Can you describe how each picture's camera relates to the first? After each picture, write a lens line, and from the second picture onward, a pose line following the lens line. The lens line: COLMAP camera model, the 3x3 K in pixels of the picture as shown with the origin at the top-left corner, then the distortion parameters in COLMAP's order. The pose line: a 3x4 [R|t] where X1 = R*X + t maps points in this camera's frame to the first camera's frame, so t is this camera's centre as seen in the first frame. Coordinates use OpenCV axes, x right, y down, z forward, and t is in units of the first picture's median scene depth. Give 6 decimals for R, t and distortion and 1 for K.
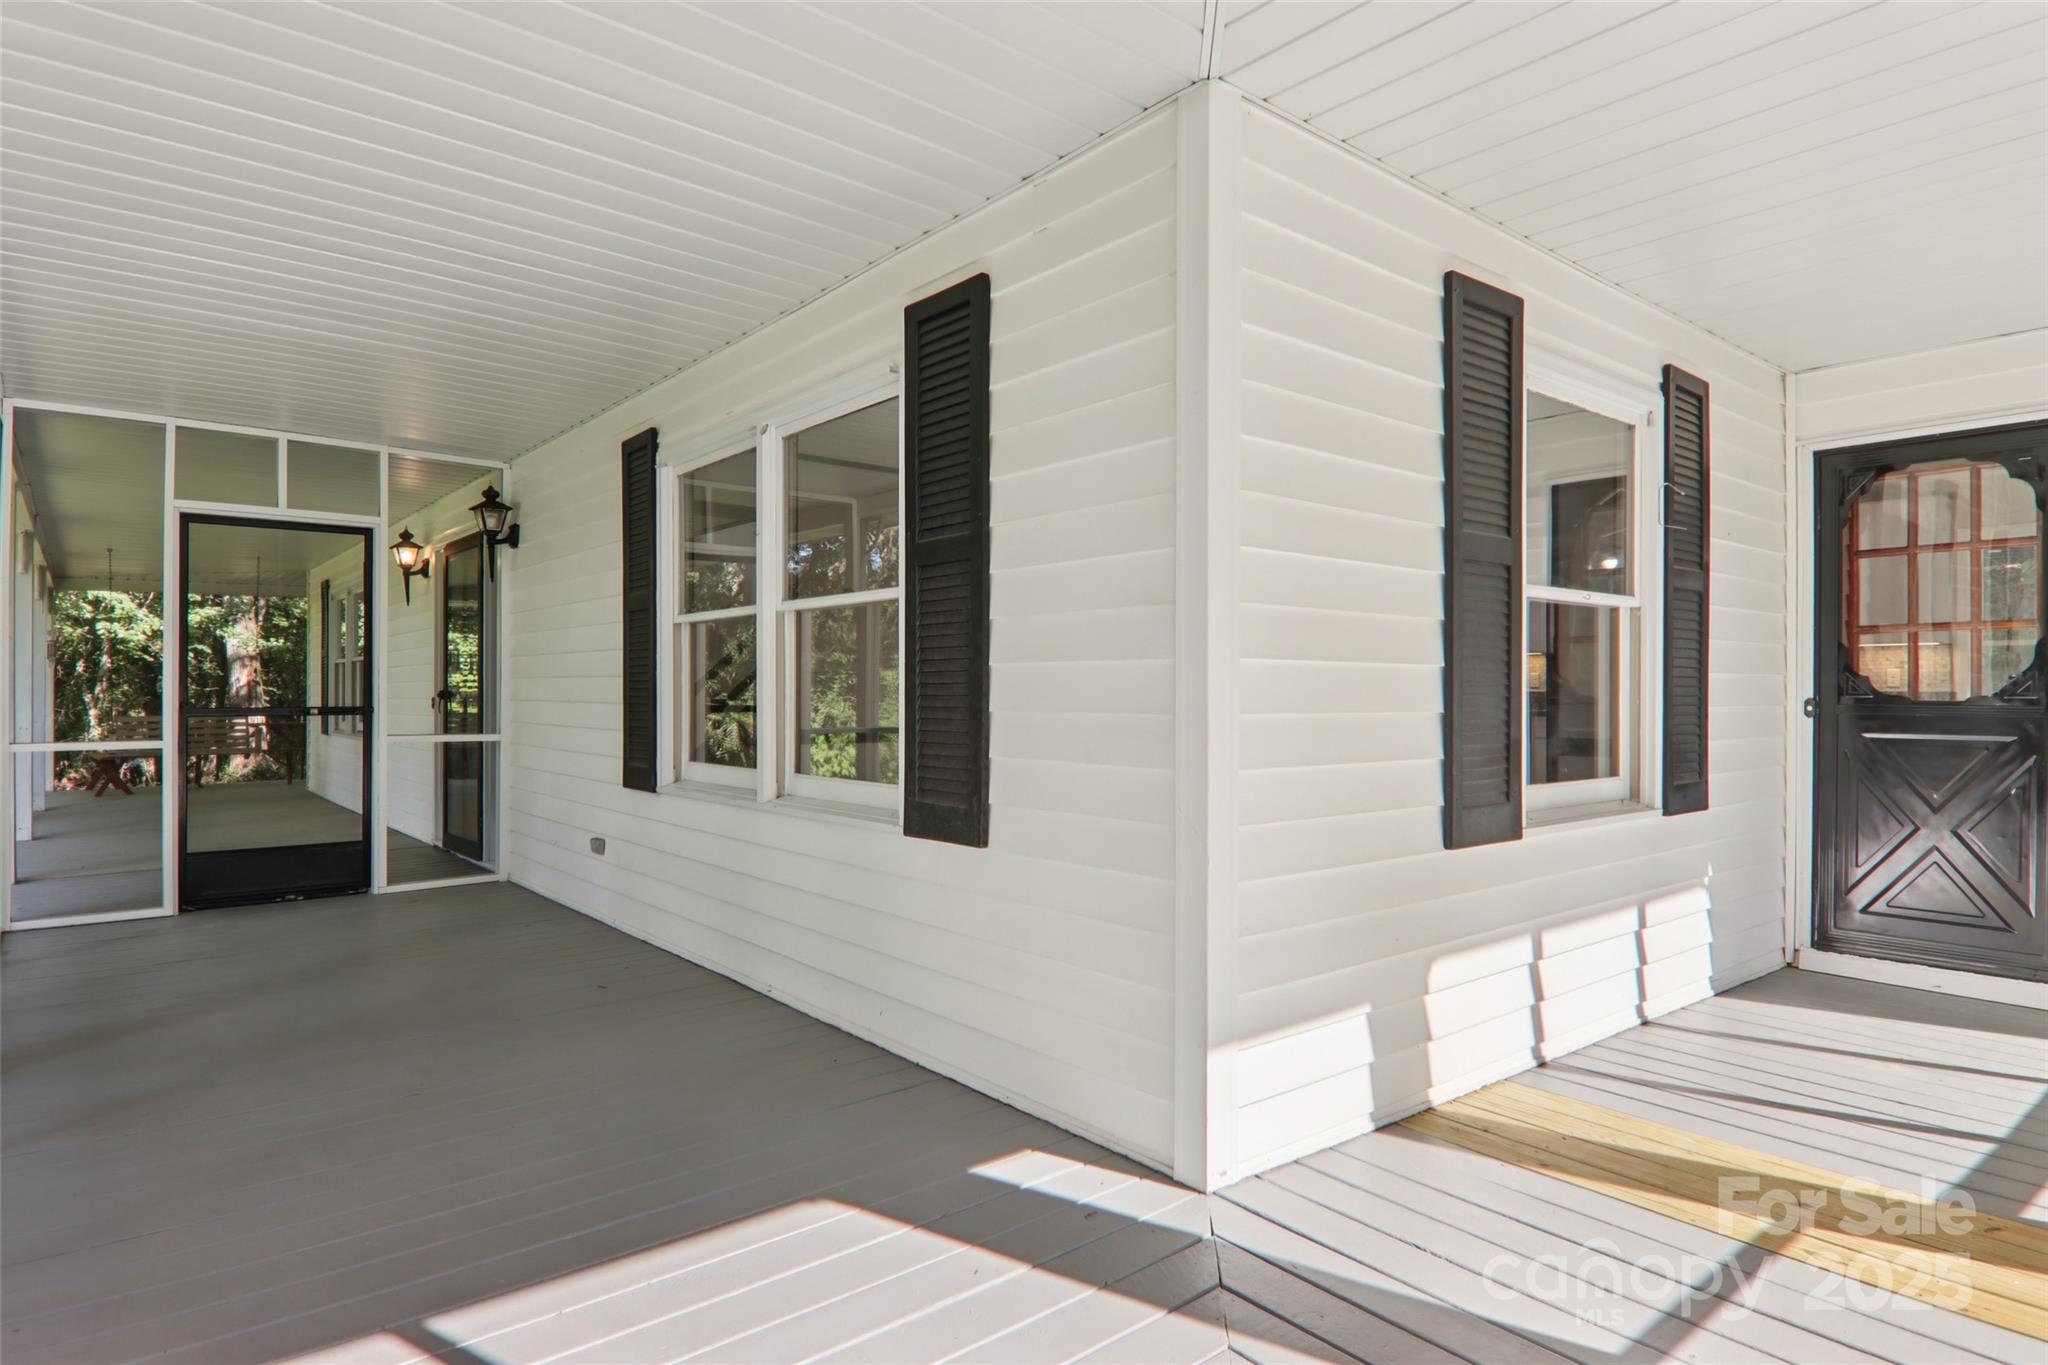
lens RADIAL K [[1143.8, 0, 1020.8], [0, 1143.8, 690.3], [0, 0, 1]] dist [-0.004618, -0.000576]
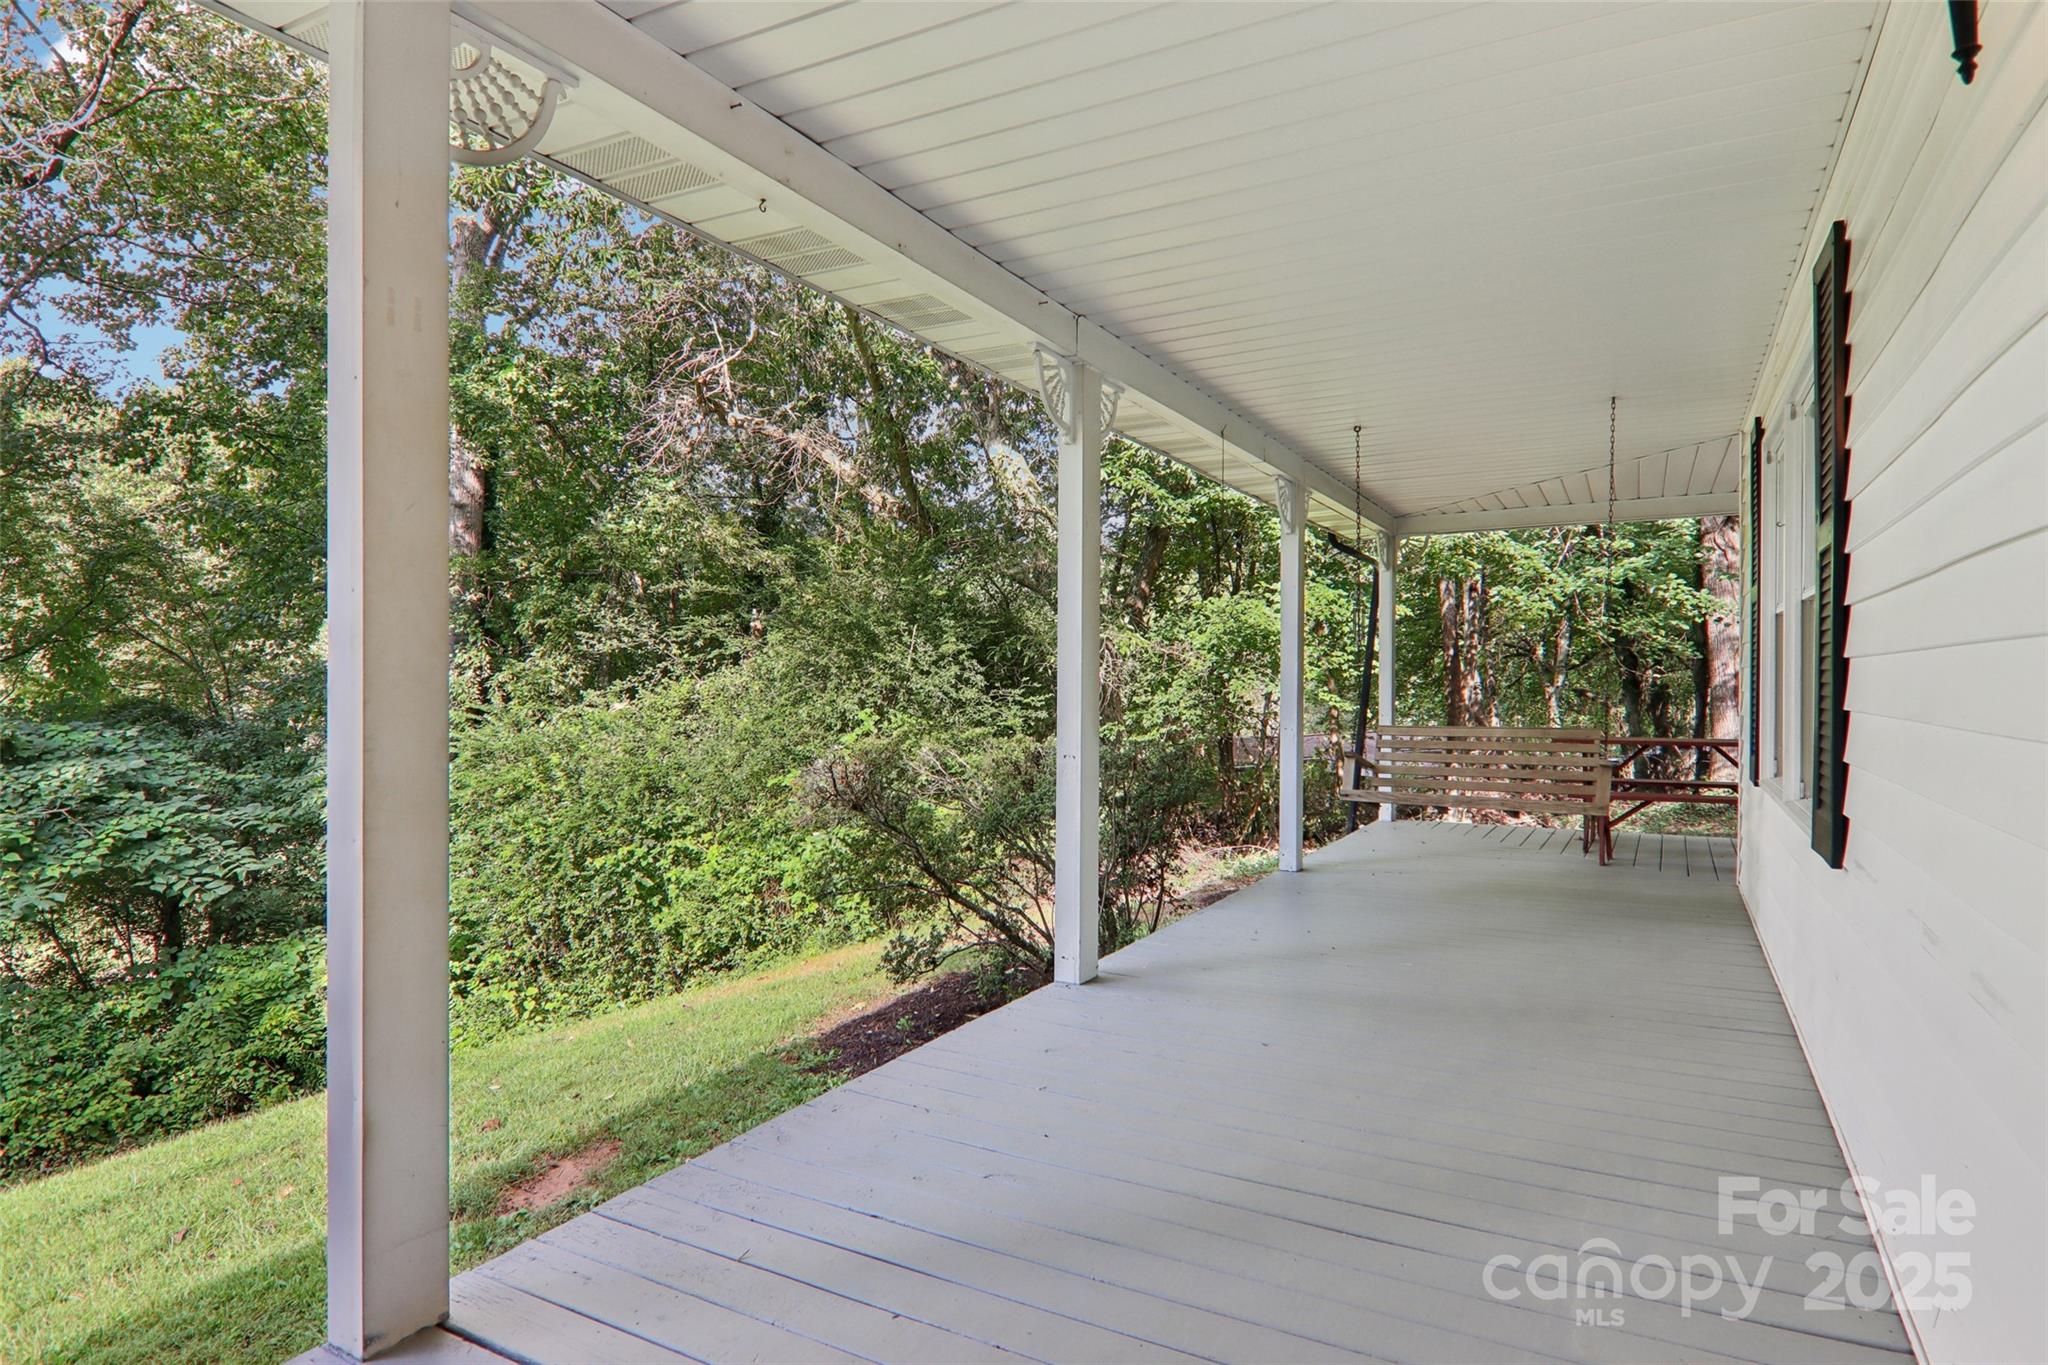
lens RADIAL K [[1143.8, 0, 1026.7], [0, 1143.8, 683.1], [0, 0, 1]] dist [-0.004618, -0.000576]
pose [[0.367169, 0.003367, -0.930148, -0.223195], [0.000454, 0.999993, 0.003799, -0.001417], [0.930154, -0.001817, 0.367164, 0.420537]]
